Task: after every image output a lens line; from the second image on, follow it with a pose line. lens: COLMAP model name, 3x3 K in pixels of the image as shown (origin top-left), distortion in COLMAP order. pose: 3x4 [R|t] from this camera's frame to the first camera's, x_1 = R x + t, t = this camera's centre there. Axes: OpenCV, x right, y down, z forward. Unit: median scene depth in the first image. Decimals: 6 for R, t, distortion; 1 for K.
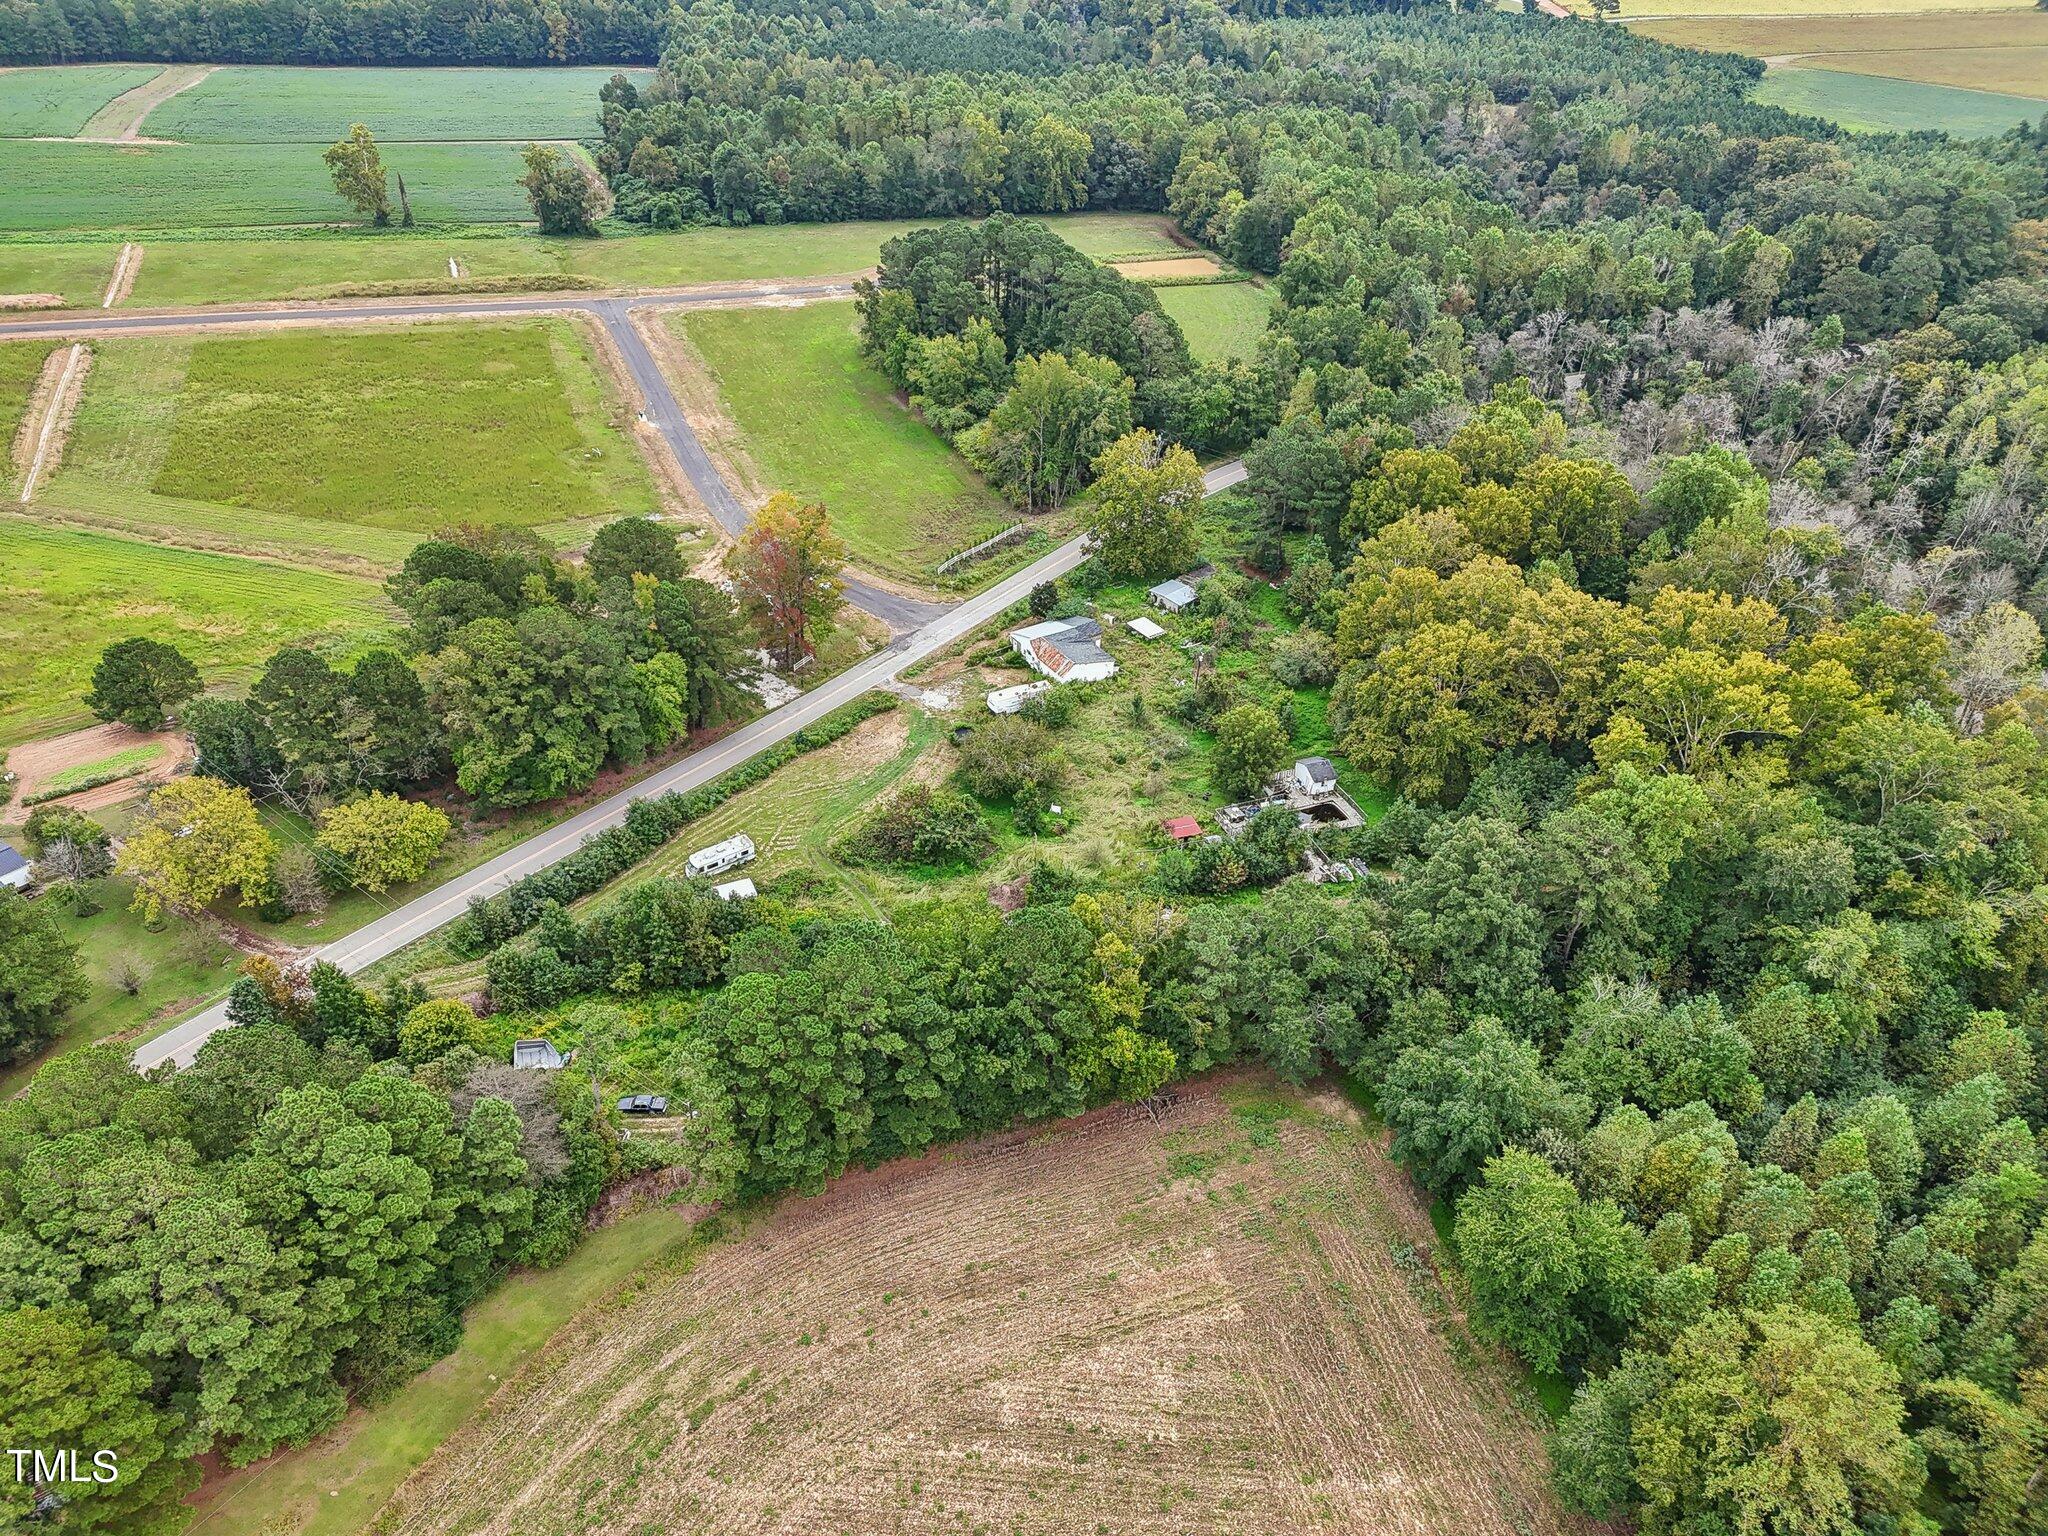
lens RADIAL K [[1532.9, 0, 1030.6], [0, 1532.9, 768.4], [0, 0, 1]] dist [0.085266, -0.095039]
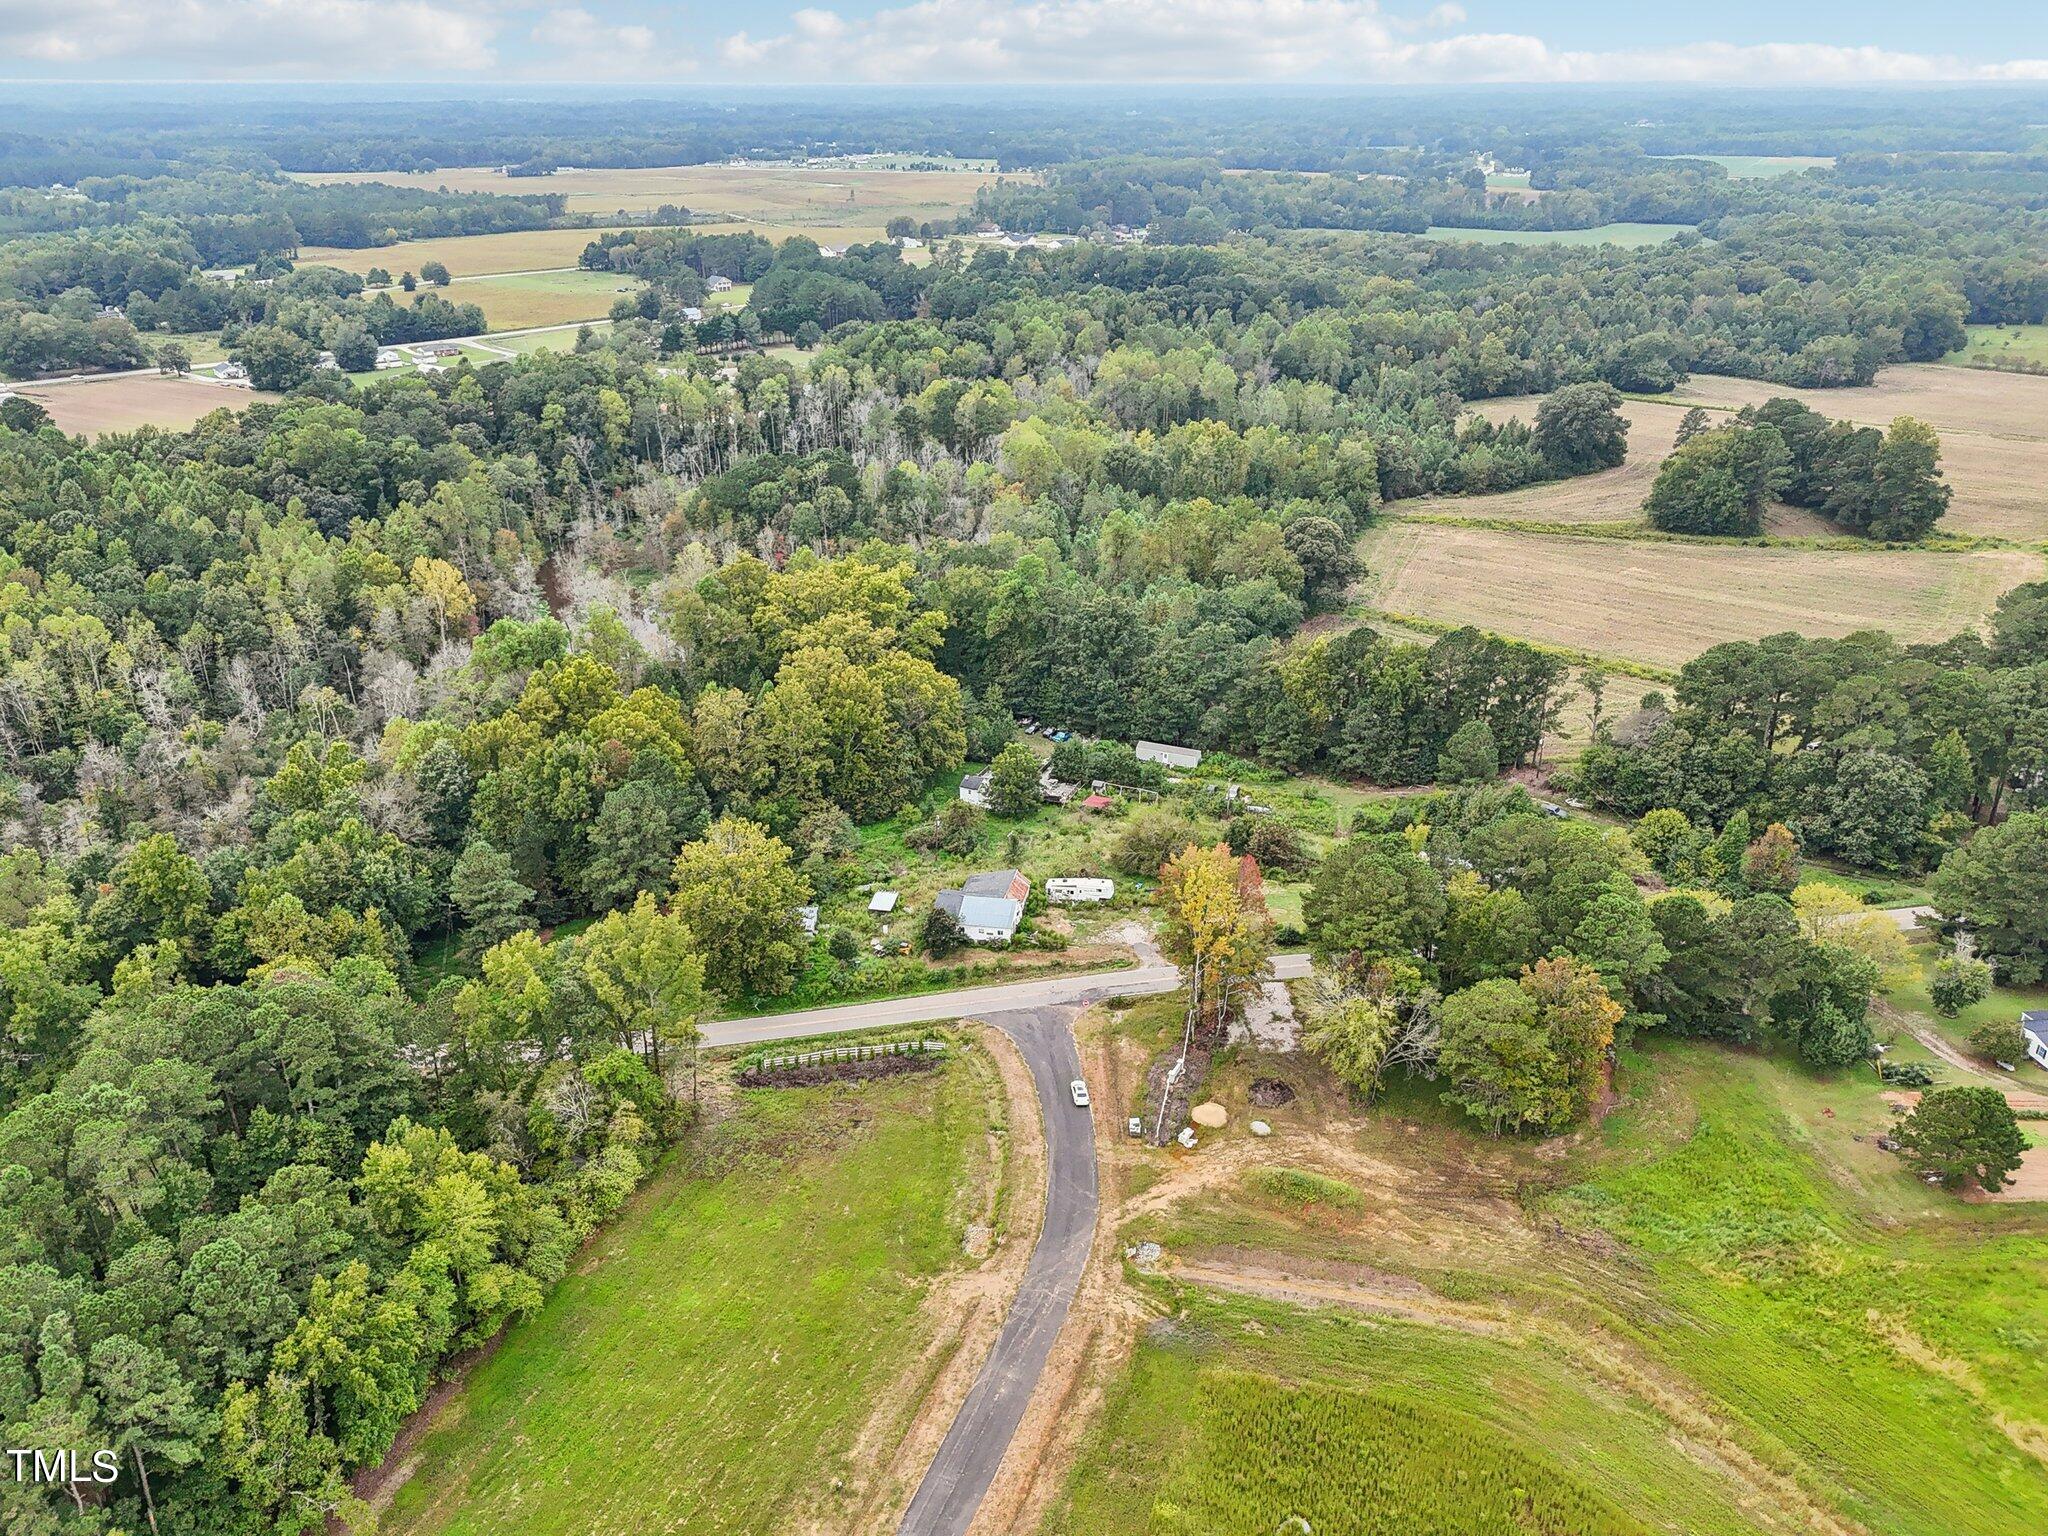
lens RADIAL K [[1546.5, 0, 1028.3], [0, 1546.5, 763.2], [0, 0, 1]] dist [0.153501, -0.301628]
pose [[-0.725602, -0.303950, 0.617345, -0.593772], [0.361613, 0.594856, 0.717902, -0.849967], [-0.585438, 0.744151, -0.321716, 1.252312]]
